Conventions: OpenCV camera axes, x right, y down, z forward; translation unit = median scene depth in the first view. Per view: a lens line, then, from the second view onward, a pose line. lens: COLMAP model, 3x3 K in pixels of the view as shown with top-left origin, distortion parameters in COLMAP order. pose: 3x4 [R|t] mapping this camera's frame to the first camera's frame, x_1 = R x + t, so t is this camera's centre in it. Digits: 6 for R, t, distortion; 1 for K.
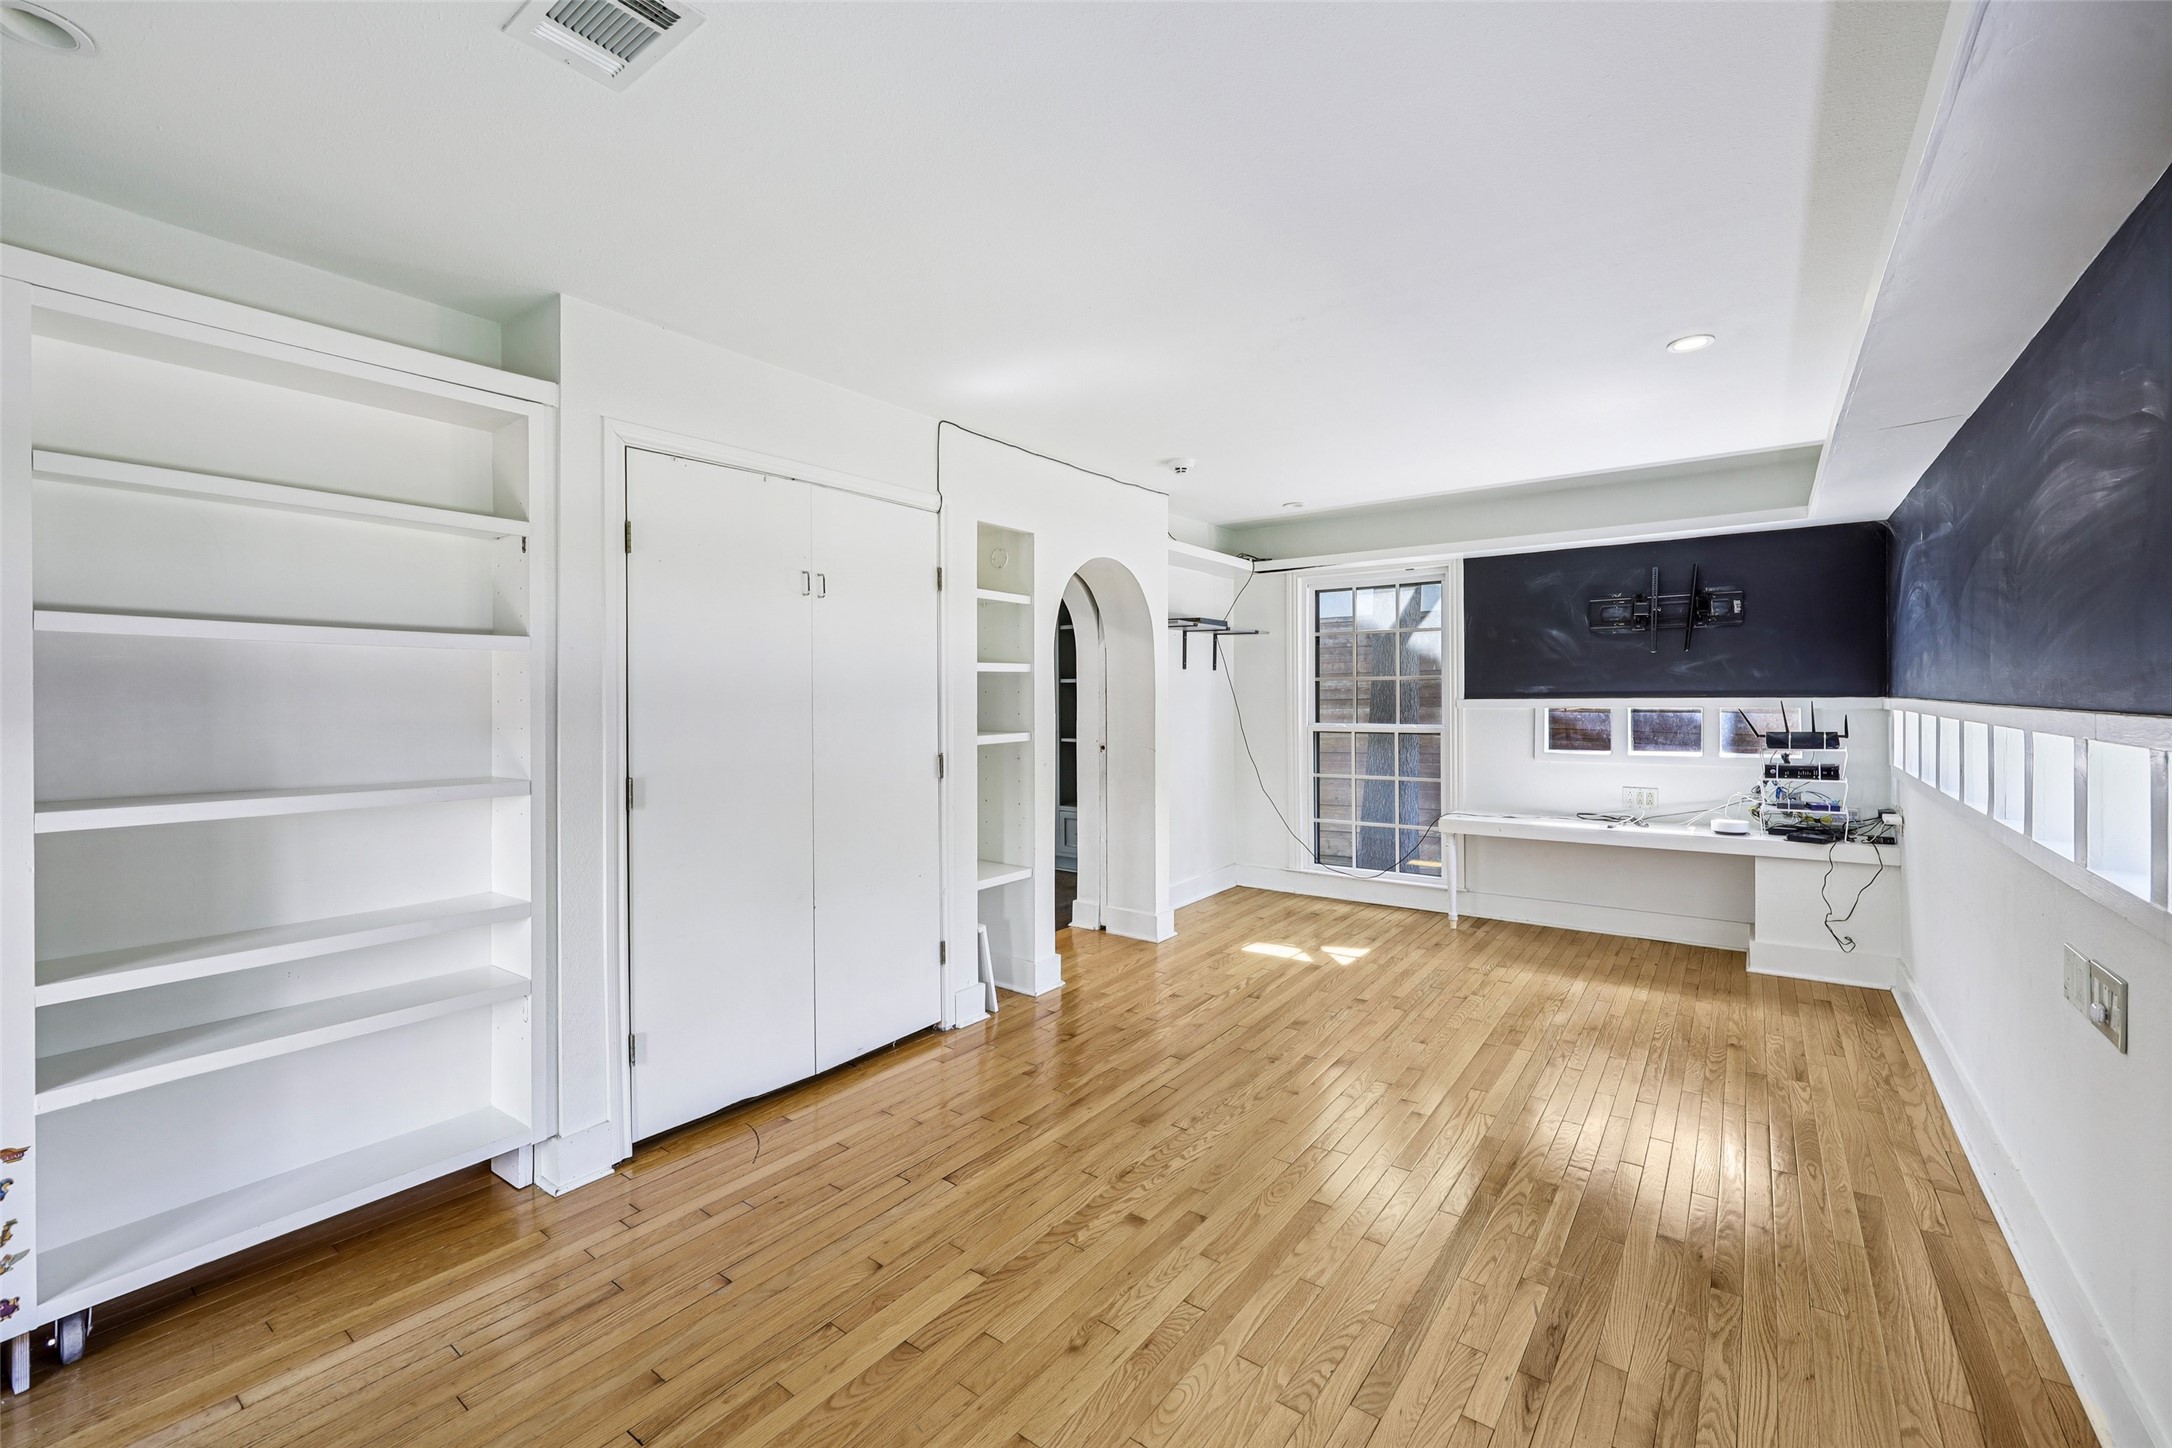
lens RADIAL K [[904.1, 0, 1087.8], [0, 904.1, 706.7], [0, 0, 1]] dist [-0.001323, 0.000384]
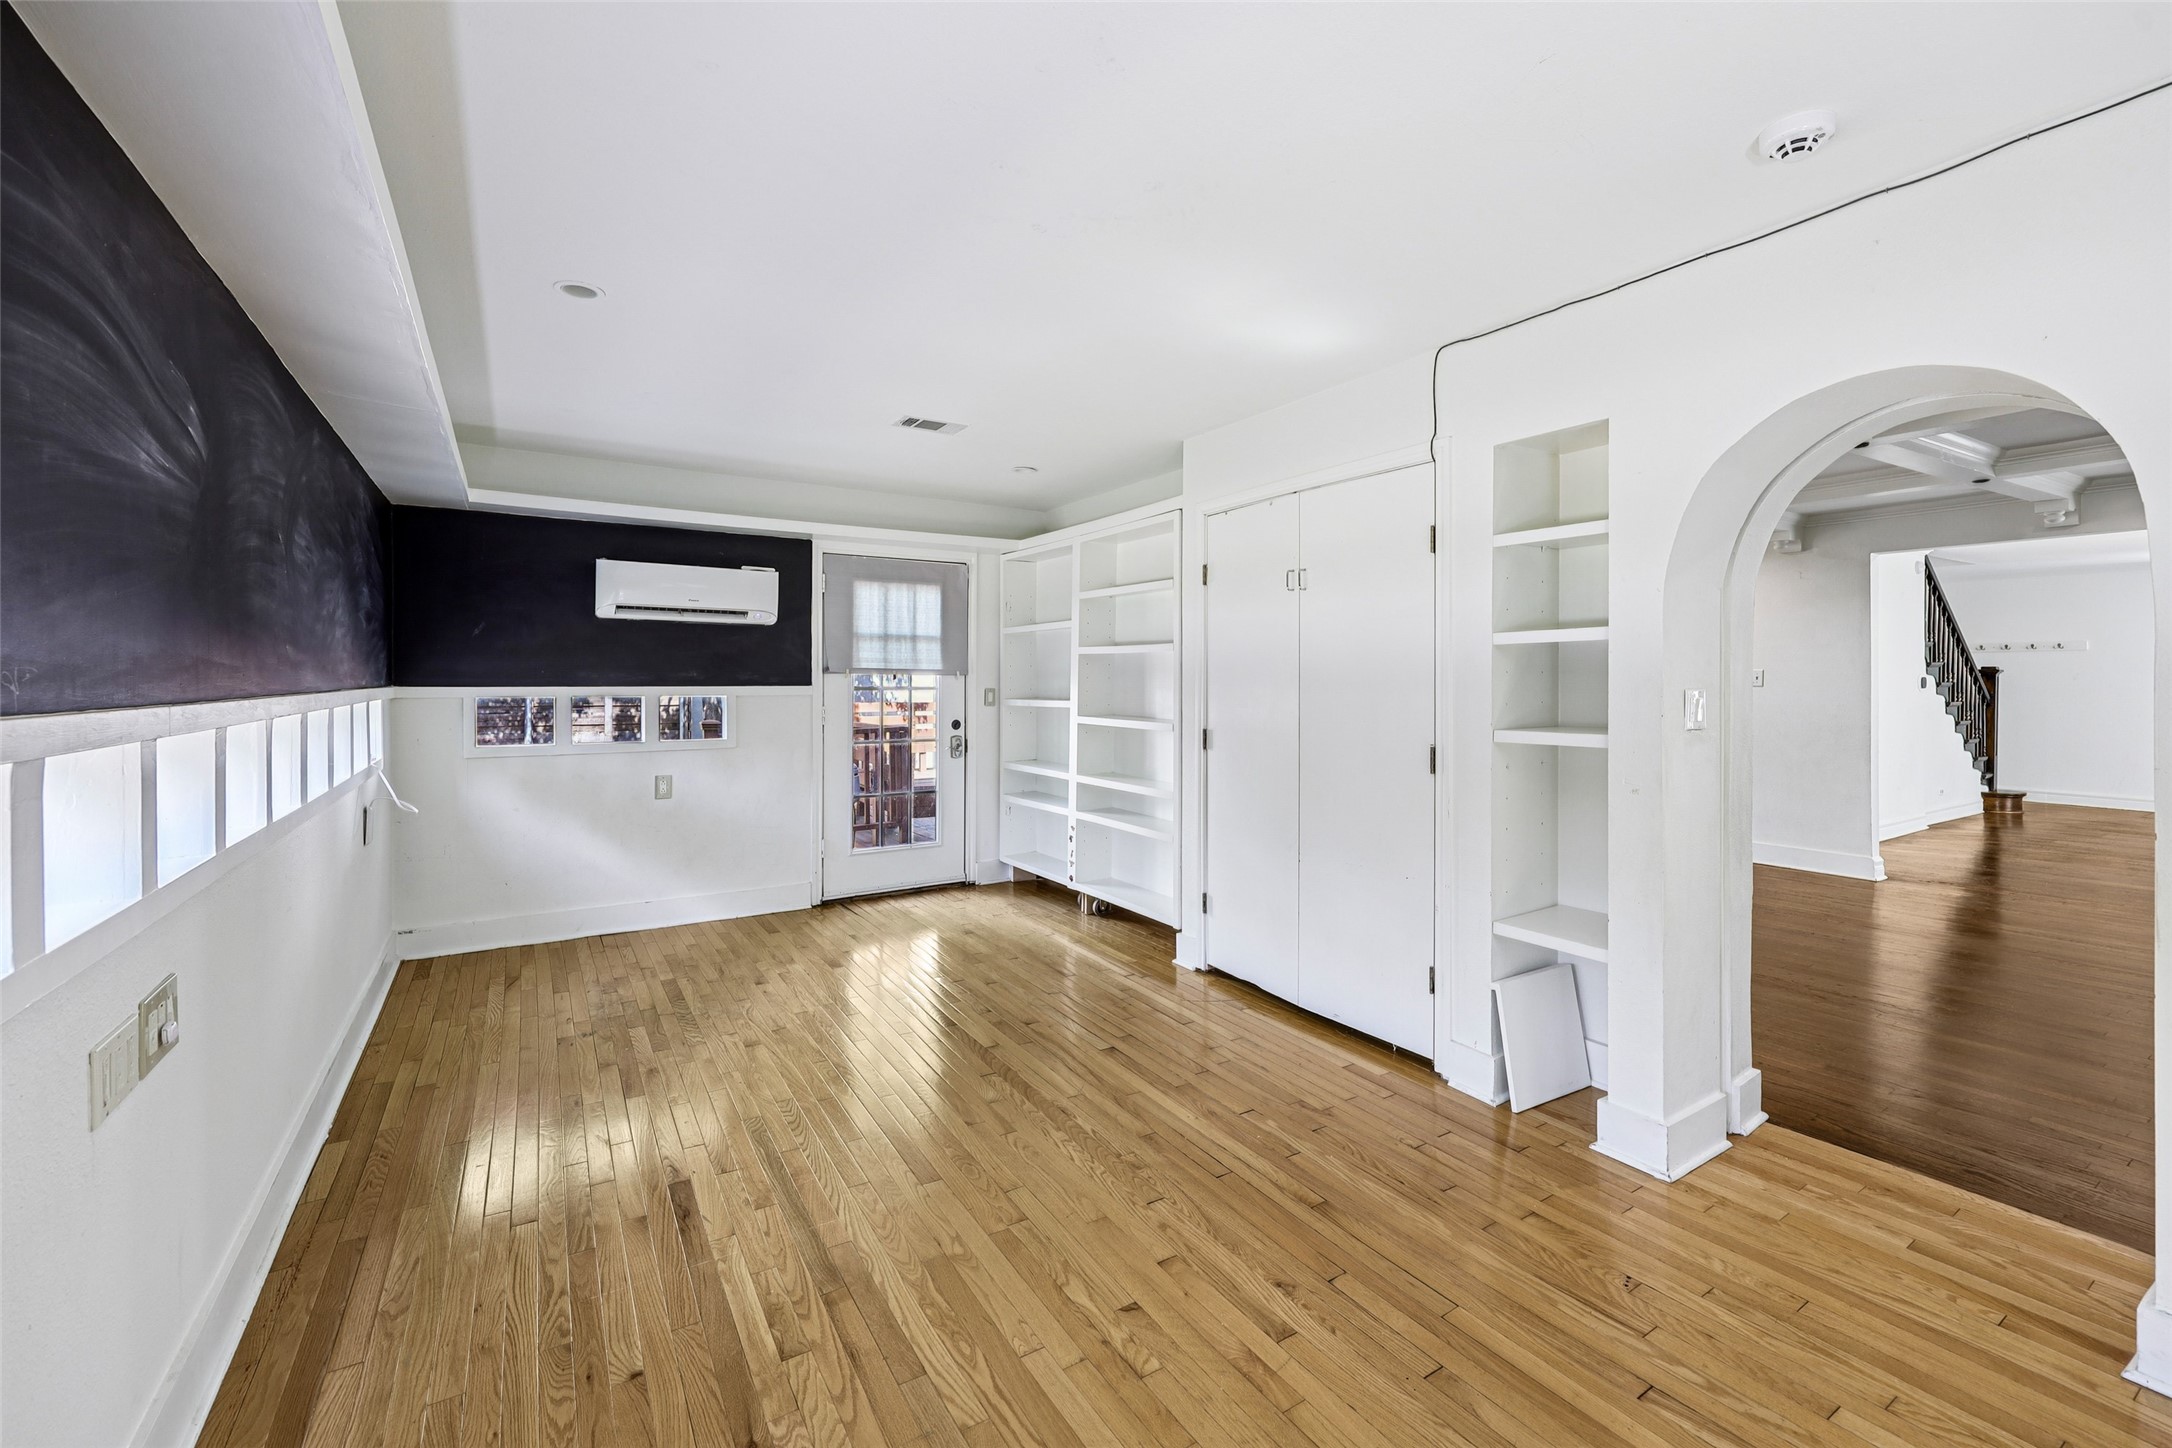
lens RADIAL K [[904.1, 0, 1082.0], [0, 904.1, 679.4], [0, 0, 1]] dist [-0.001323, 0.000384]
pose [[-0.372894, 0.009606, -0.927824, 0.984656], [-0.007846, 0.999878, 0.013506, -0.024262], [0.927841, 0.012316, -0.372773, 1.333047]]
